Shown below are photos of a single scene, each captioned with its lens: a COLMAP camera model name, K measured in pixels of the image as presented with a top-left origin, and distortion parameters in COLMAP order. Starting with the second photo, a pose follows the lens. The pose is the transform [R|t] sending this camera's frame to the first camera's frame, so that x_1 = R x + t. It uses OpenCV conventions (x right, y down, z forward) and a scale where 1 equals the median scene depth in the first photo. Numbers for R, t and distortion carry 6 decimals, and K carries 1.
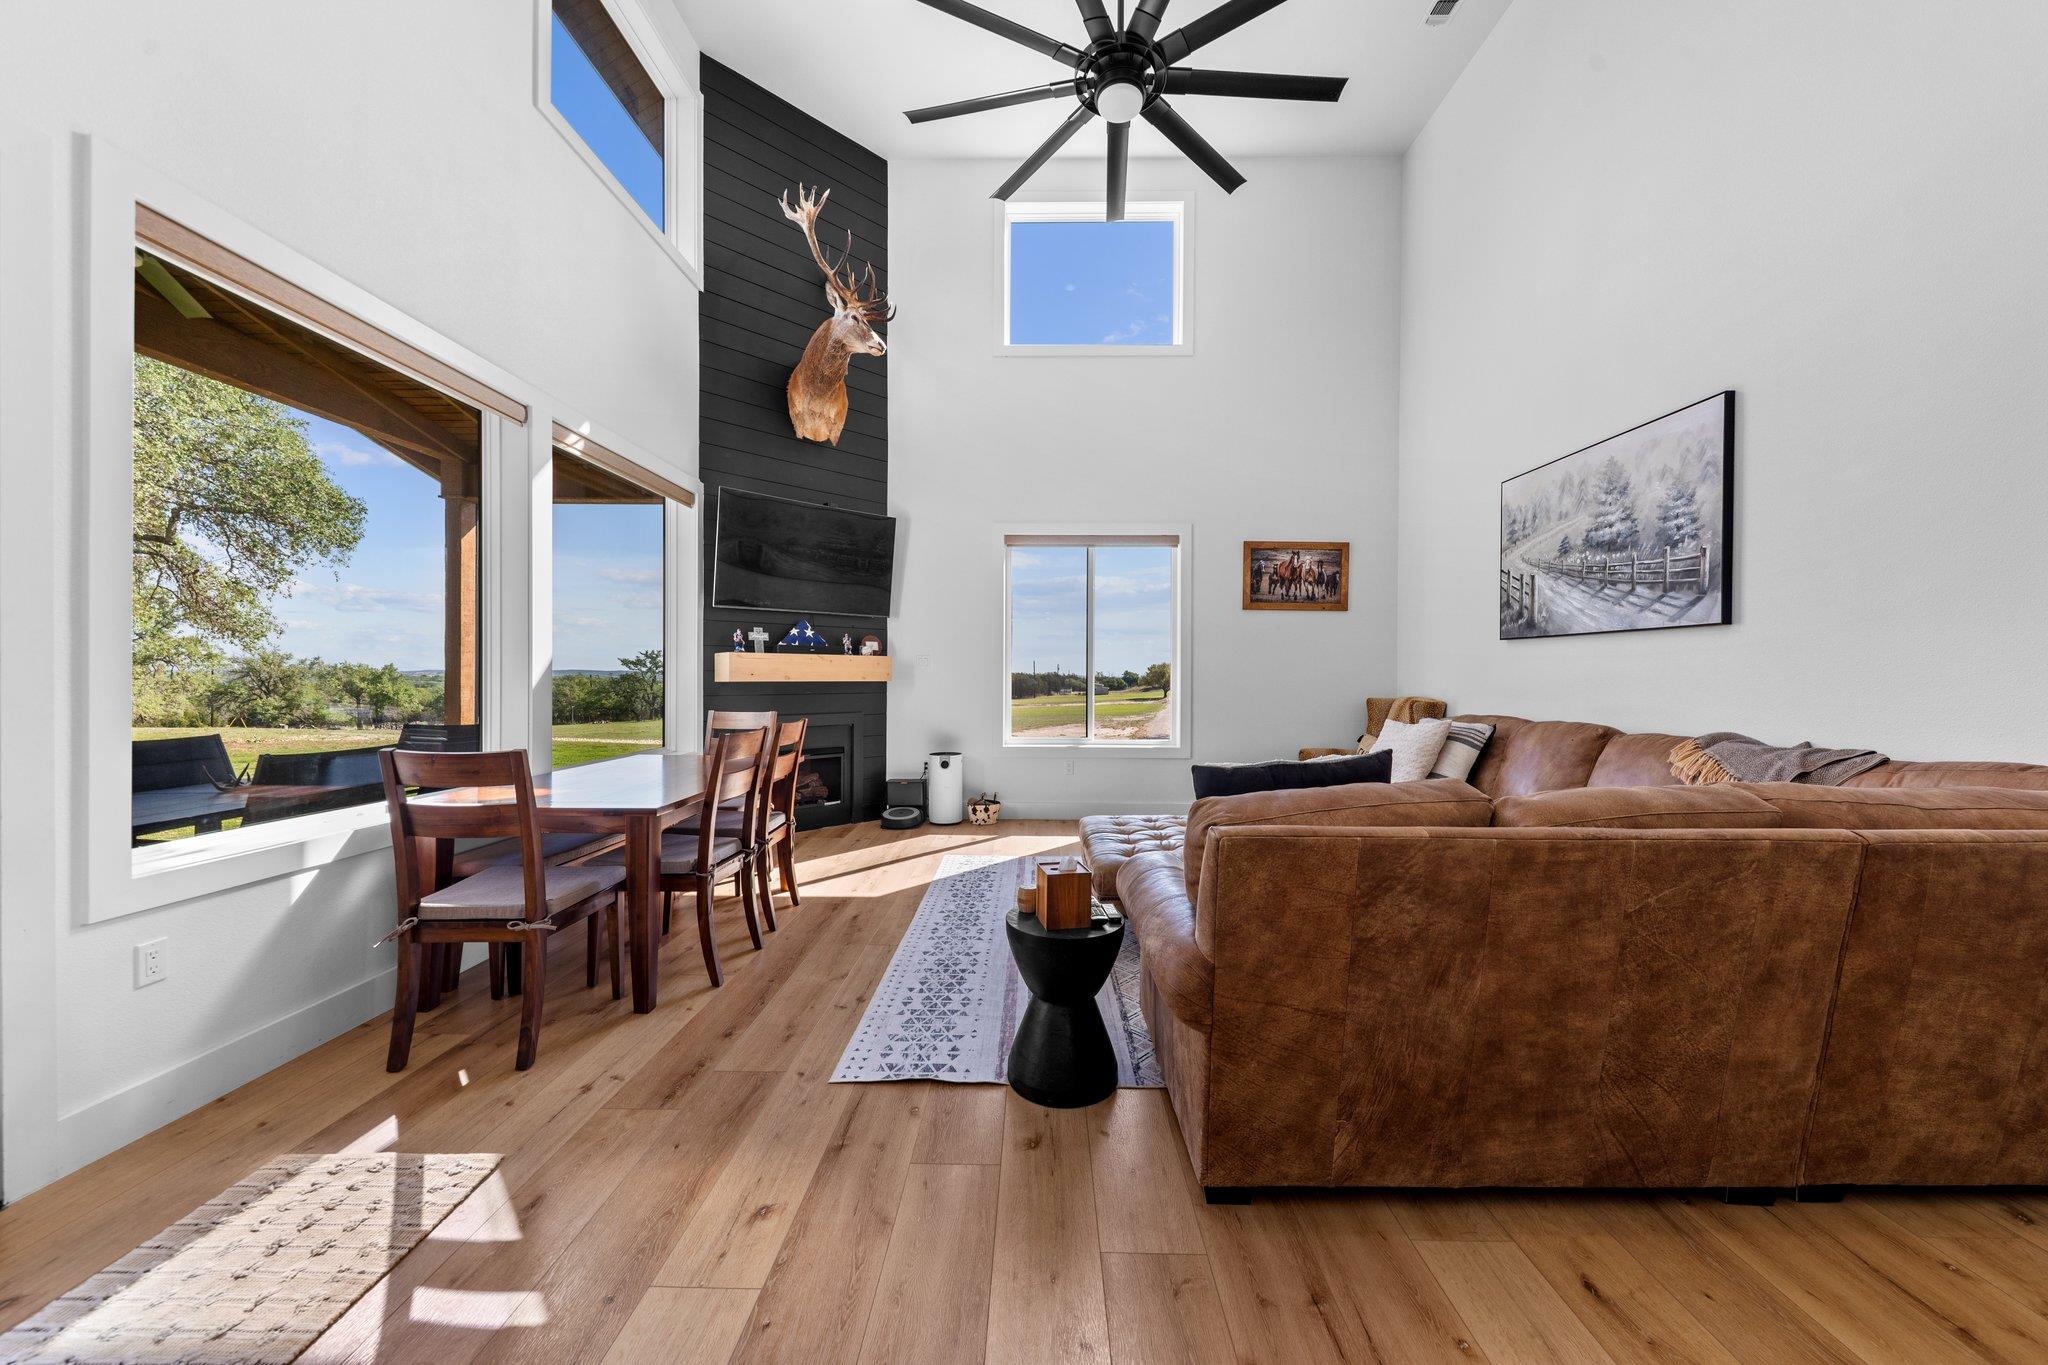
lens RADIAL K [[726.0, 0, 1033.3], [0, 726.0, 677.3], [0, 0, 1]] dist [0.010822, -0.000098]
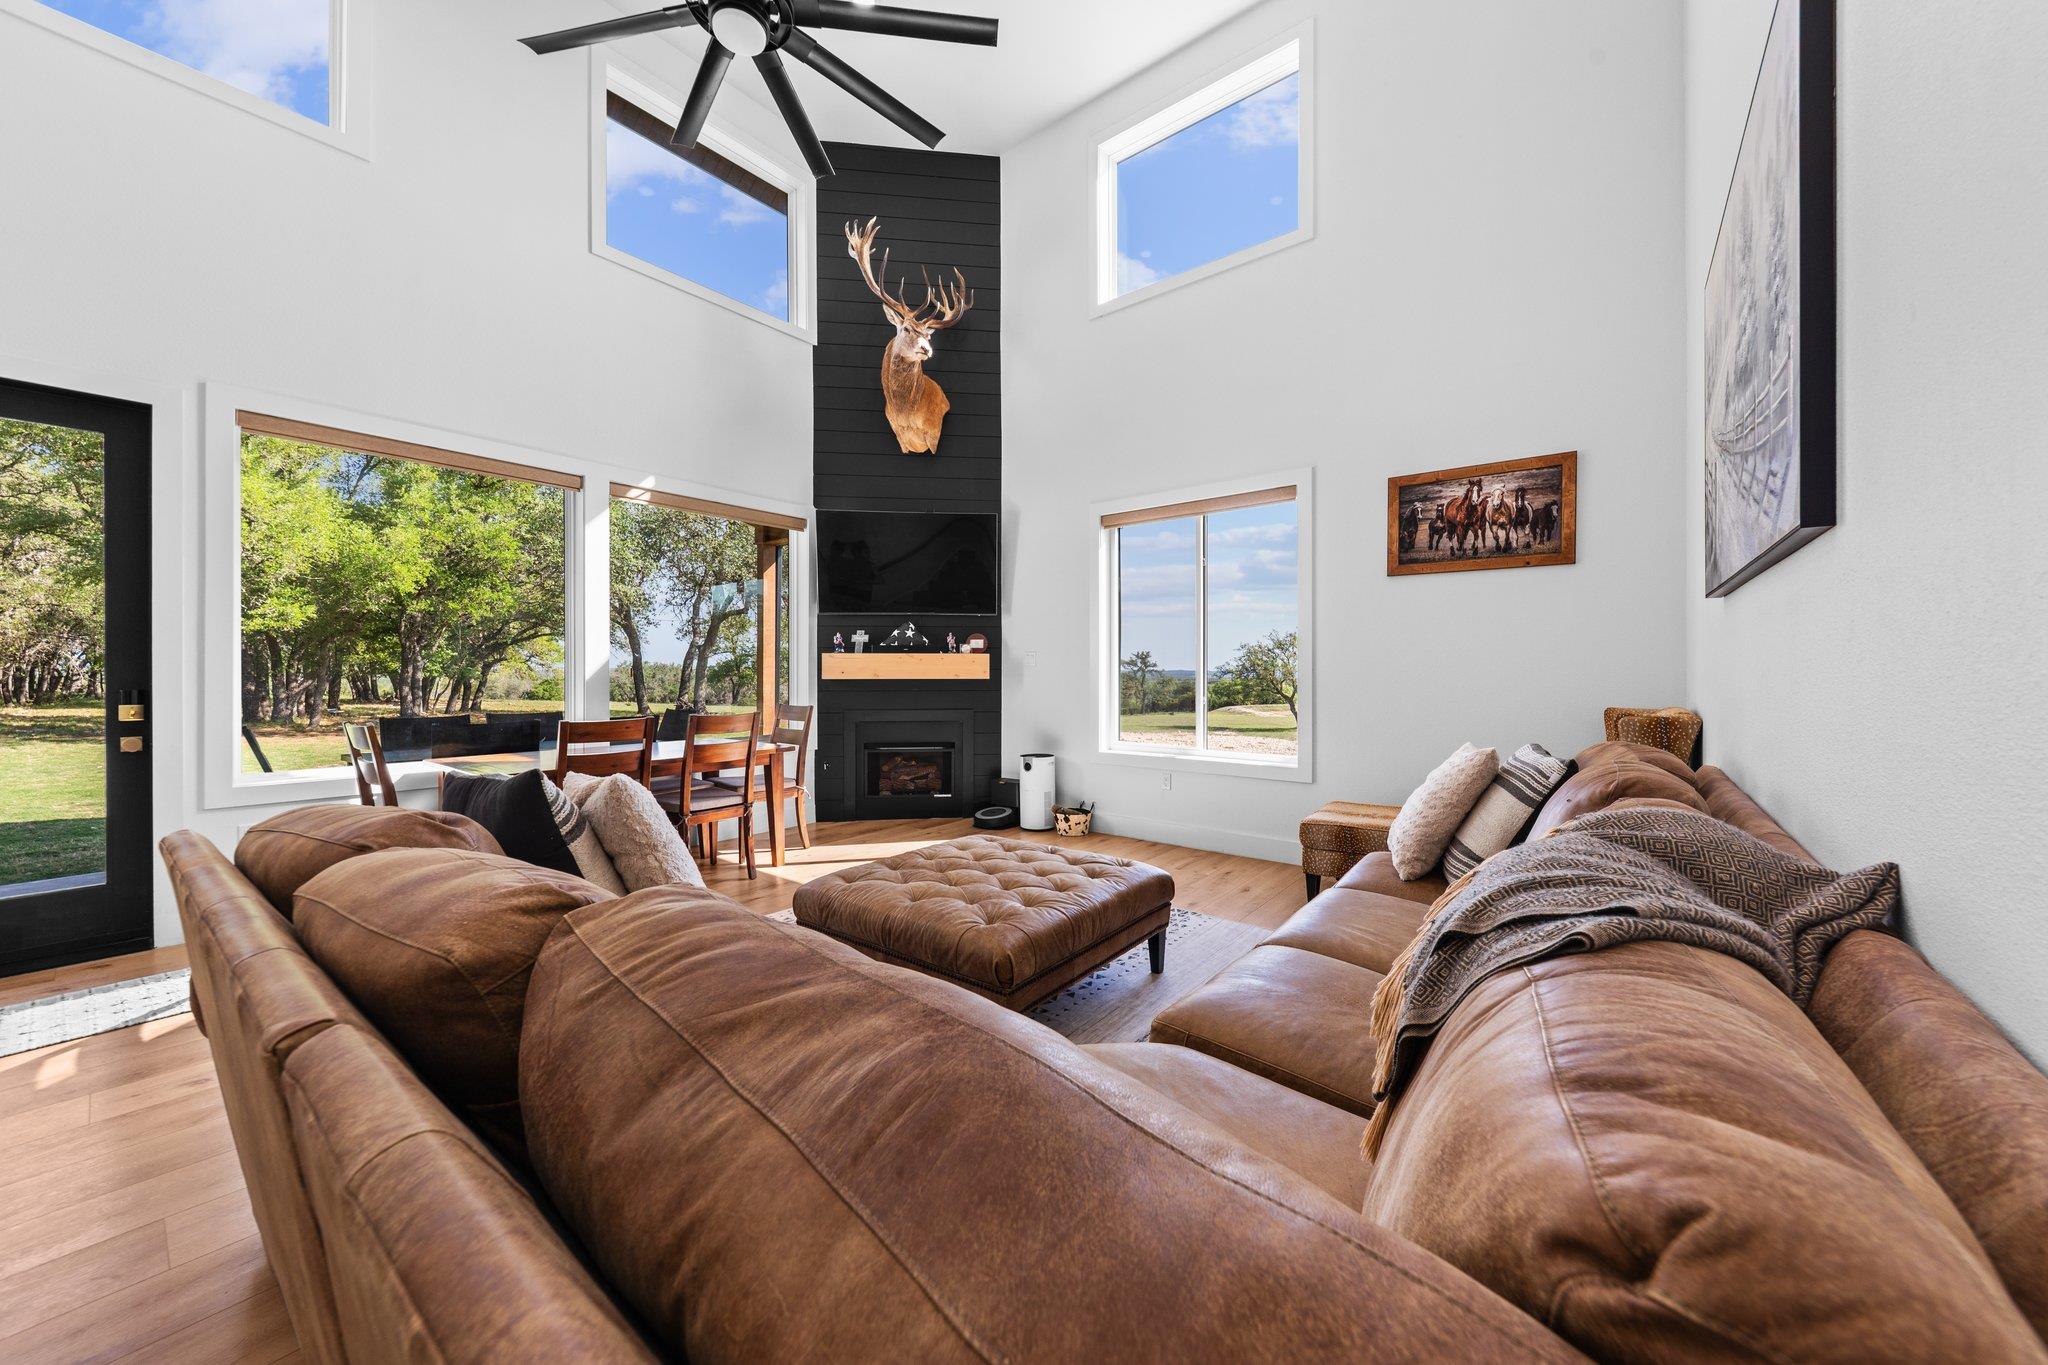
lens RADIAL K [[726.0, 0, 1033.3], [0, 726.0, 677.3], [0, 0, 1]] dist [0.010822, -0.000098]
pose [[0.790926, 0.000020, -0.611912, 0.673782], [0.001055, 0.999998, 0.001395, 0.002936], [0.611911, -0.001749, 0.790925, 0.363945]]
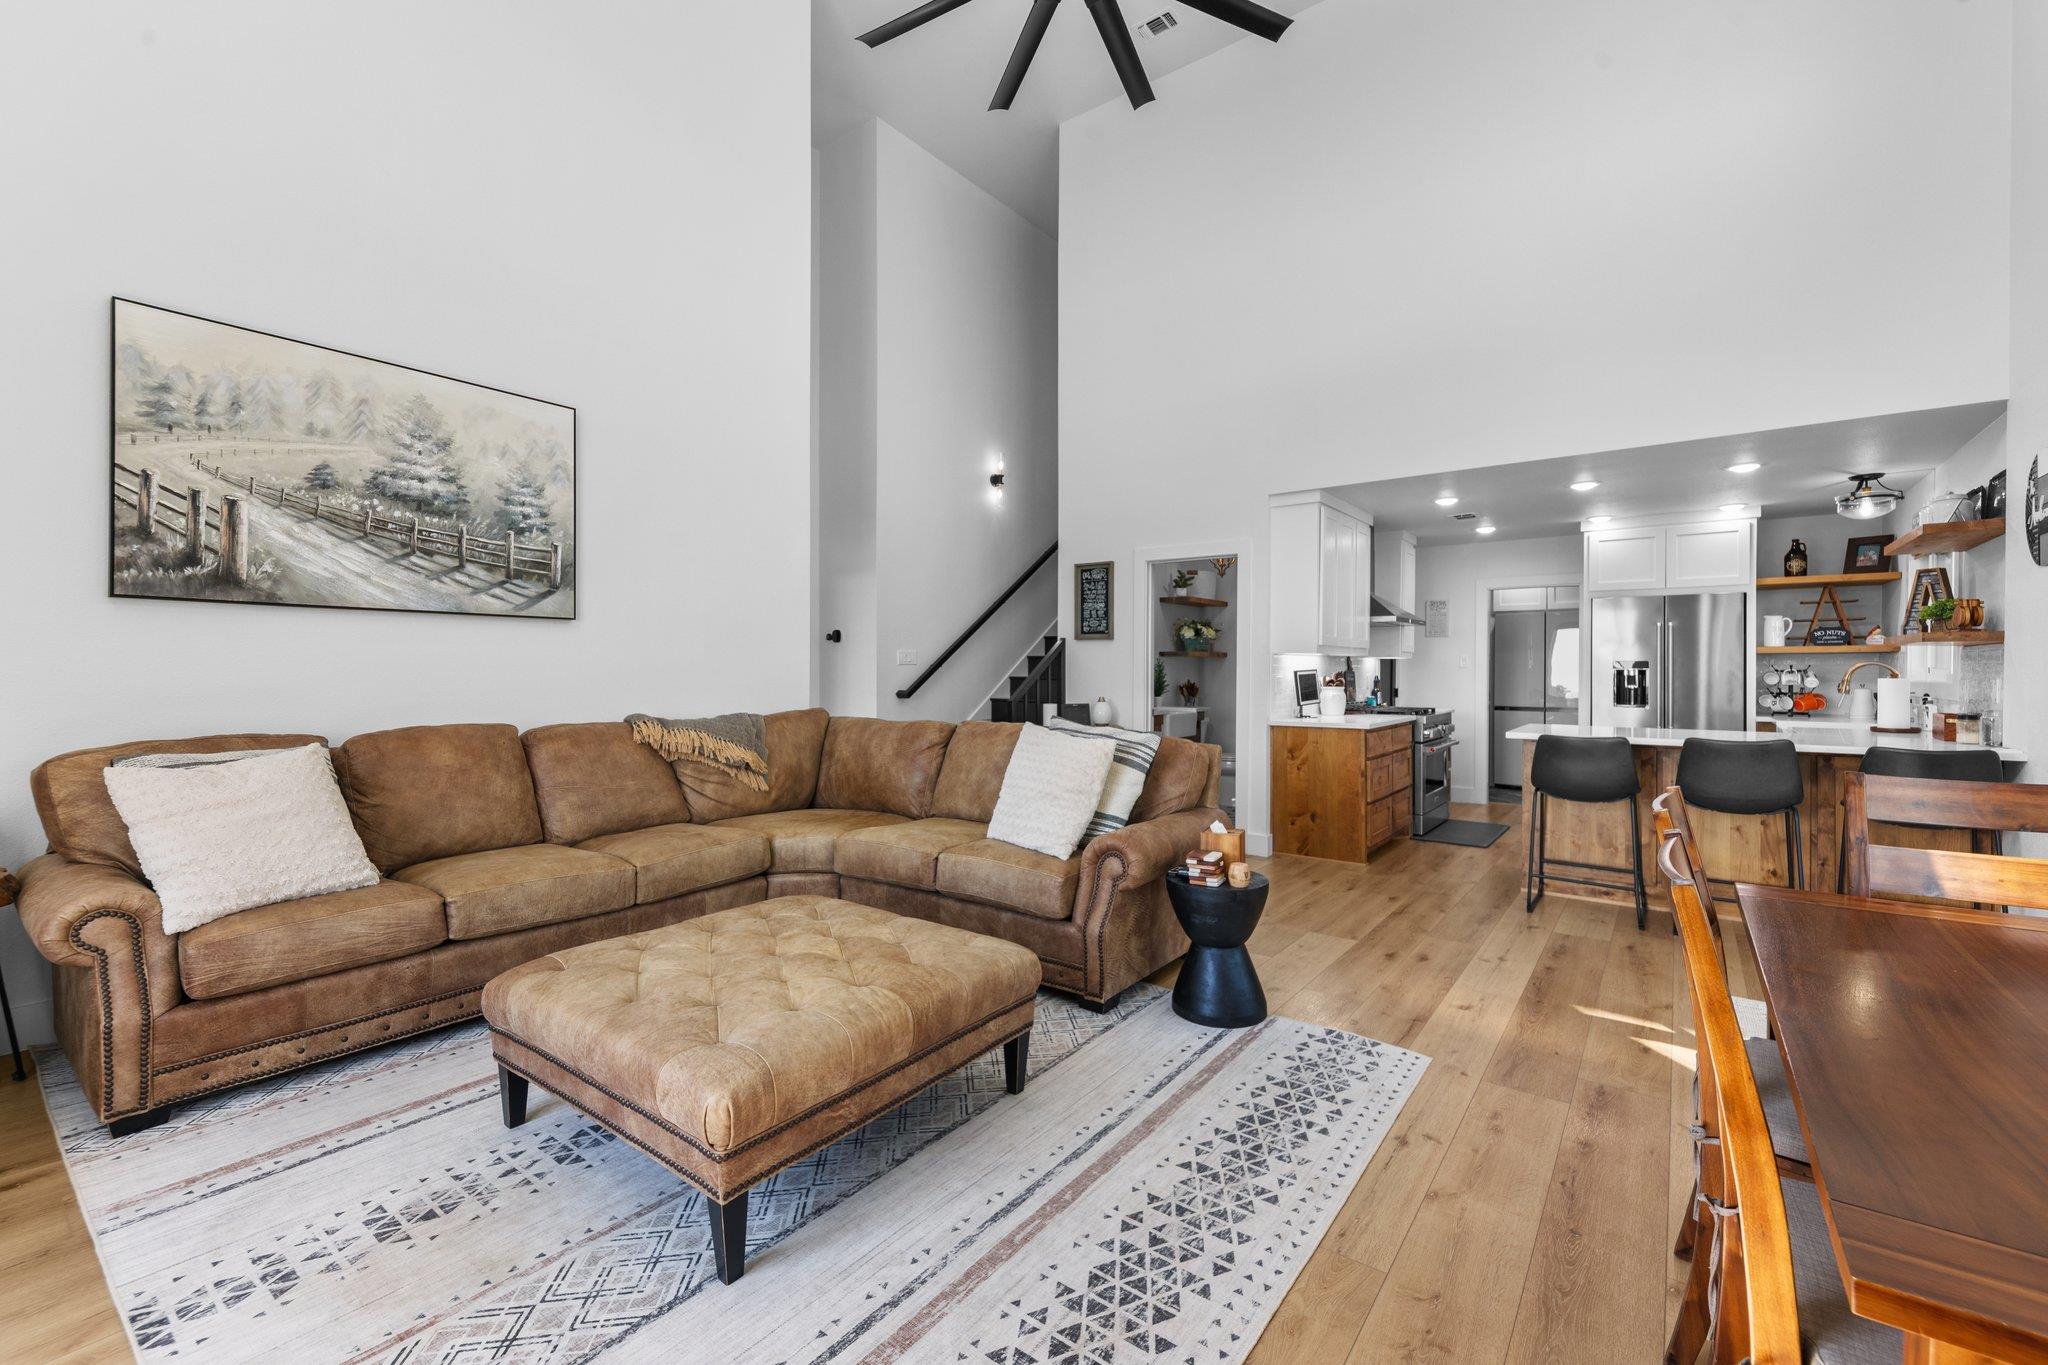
lens RADIAL K [[848.4, 0, 1027.5], [0, 848.4, 675.3], [0, 0, 1]] dist [0.010273, -0.000295]
pose [[-0.801241, -0.014059, 0.598177, -0.295419], [-0.006470, 0.999869, 0.014832, -0.009337], [-0.598307, 0.008014, -0.801227, 1.275047]]
